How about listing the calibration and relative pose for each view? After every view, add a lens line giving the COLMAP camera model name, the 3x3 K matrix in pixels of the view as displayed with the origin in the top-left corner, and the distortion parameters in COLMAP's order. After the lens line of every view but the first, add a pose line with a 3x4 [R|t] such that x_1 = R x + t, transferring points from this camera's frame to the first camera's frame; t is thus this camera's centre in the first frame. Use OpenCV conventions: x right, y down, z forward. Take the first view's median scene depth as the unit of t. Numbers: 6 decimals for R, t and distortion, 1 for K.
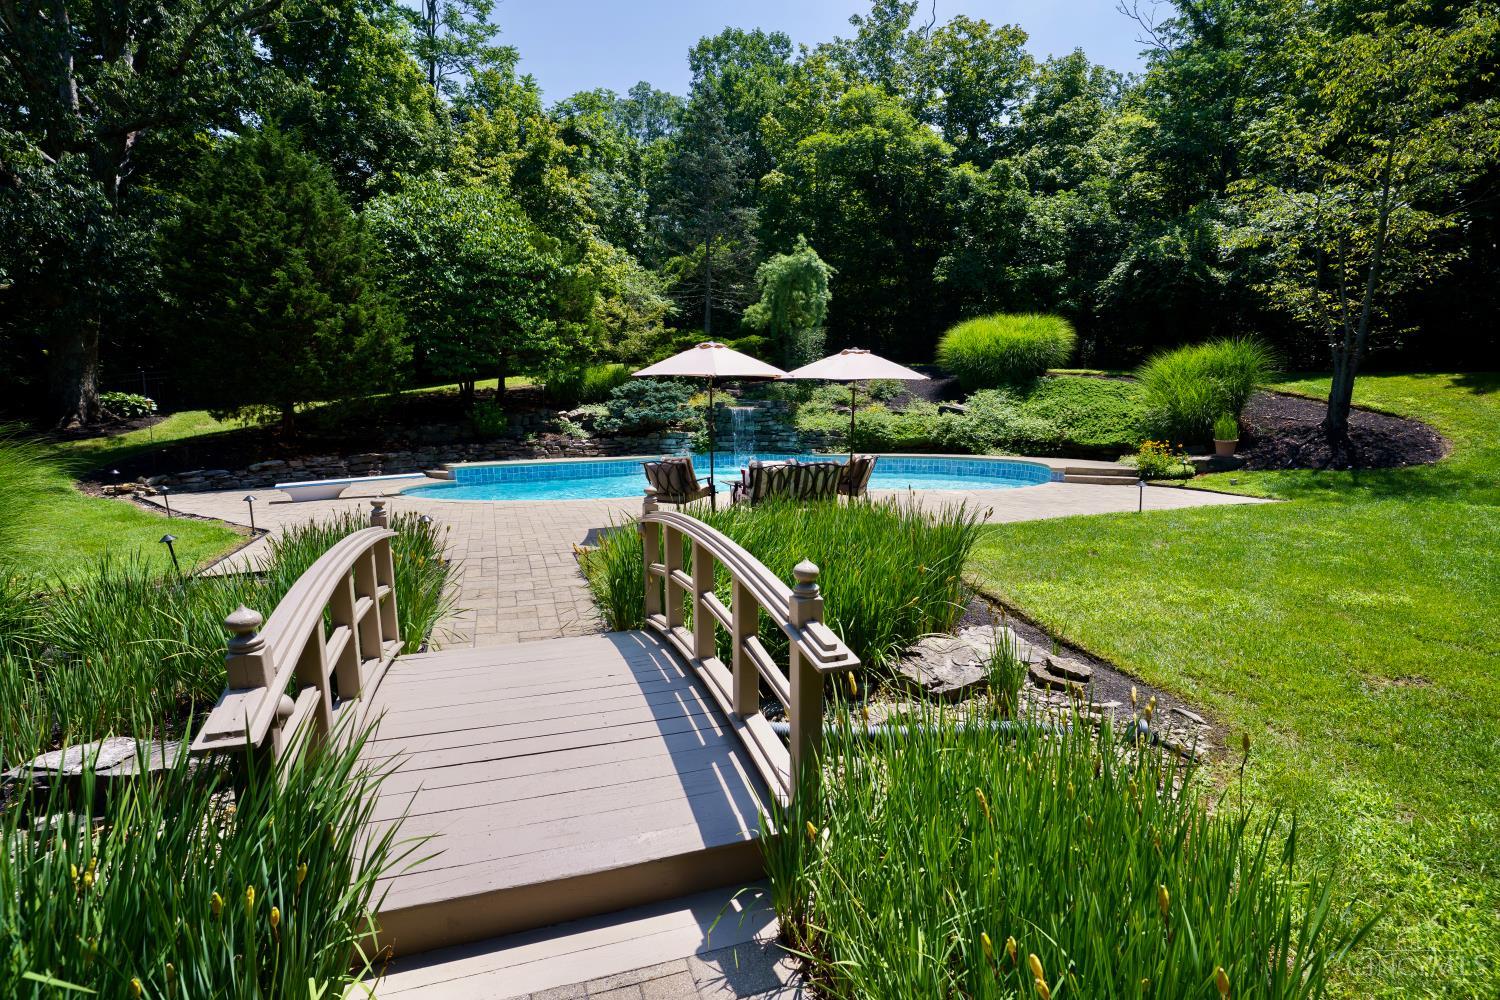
lens RADIAL K [[747.5, 0, 750.1], [0, 747.5, 502.6], [0, 0, 1]] dist [-0.071559, 0.029399]
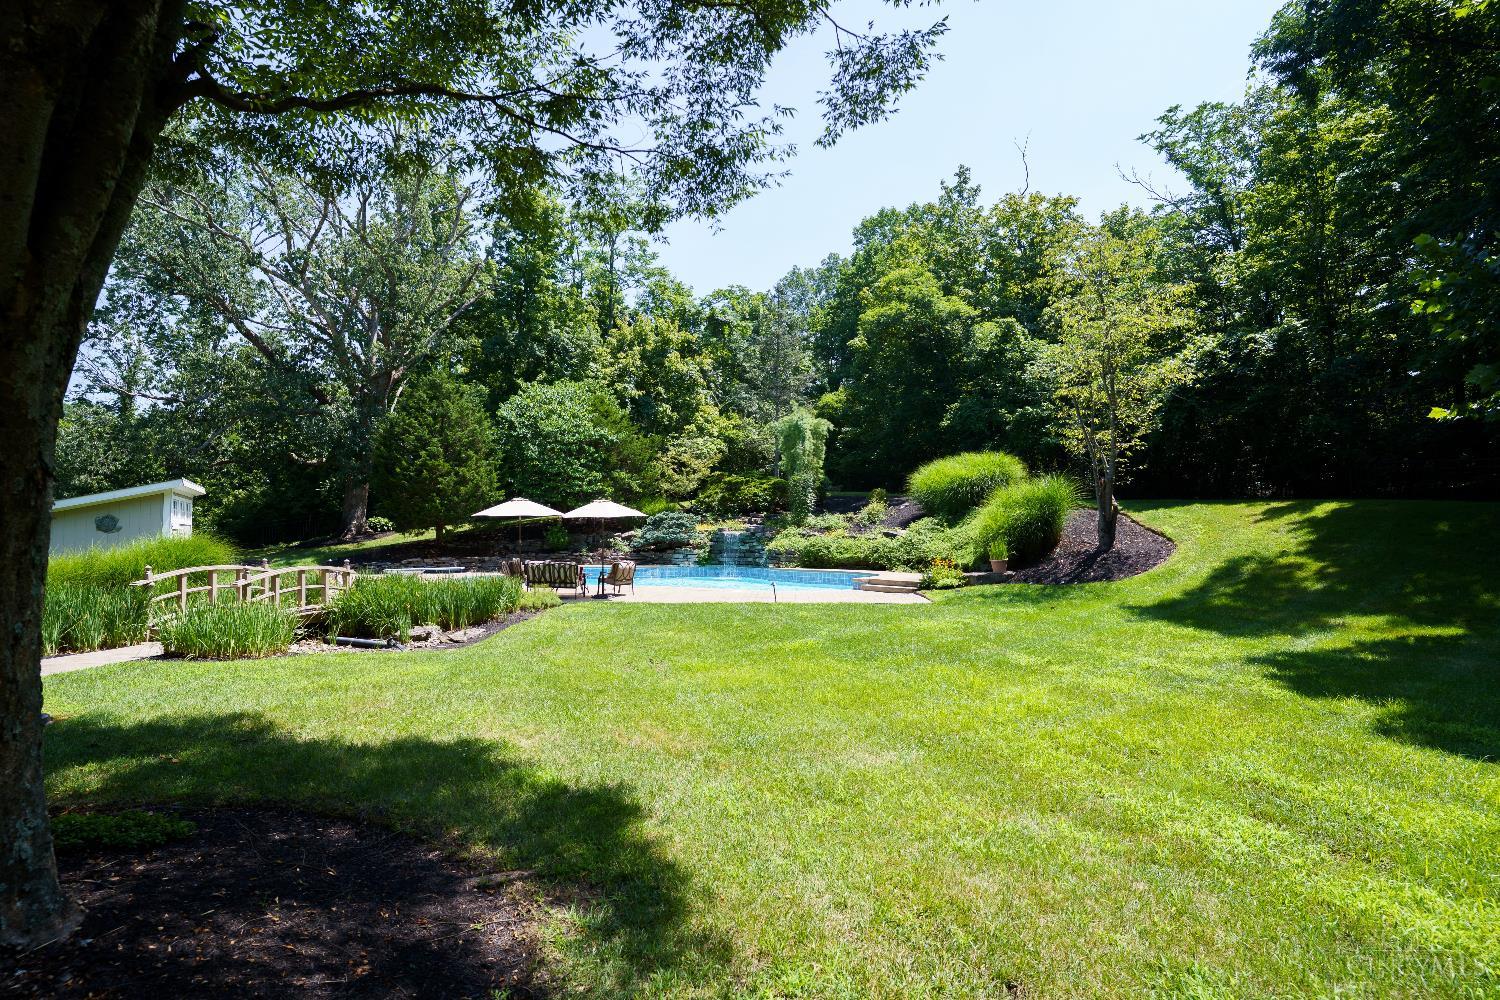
lens RADIAL K [[747.5, 0, 740.7], [0, 747.5, 498.1], [0, 0, 1]] dist [-0.071559, 0.029399]
pose [[0.922242, -0.008837, -0.386512, 0.500183], [-0.055970, 0.986155, -0.156094, 0.020746], [0.382540, 0.165589, 0.908979, -0.213203]]
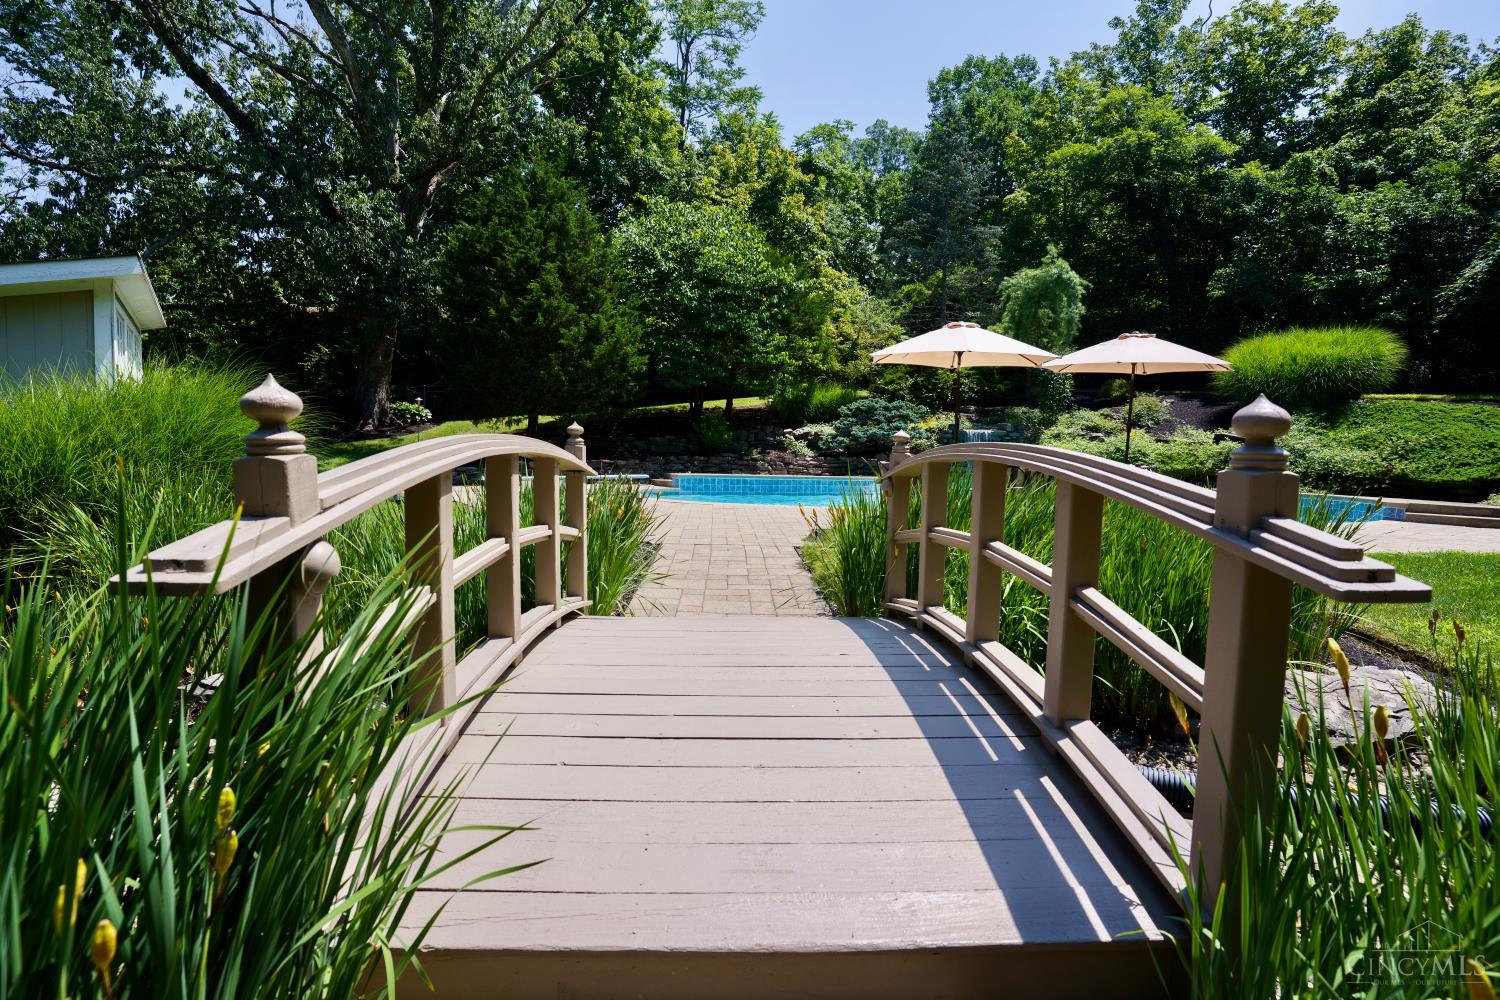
lens RADIAL K [[747.5, 0, 742.8], [0, 747.5, 500.1], [0, 0, 1]] dist [-0.071559, 0.029399]
pose [[0.954230, 0.046968, -0.295363, -0.012850], [-0.064192, 0.996739, -0.048885, 0.021597], [0.292104, 0.065608, 0.954134, 0.047808]]
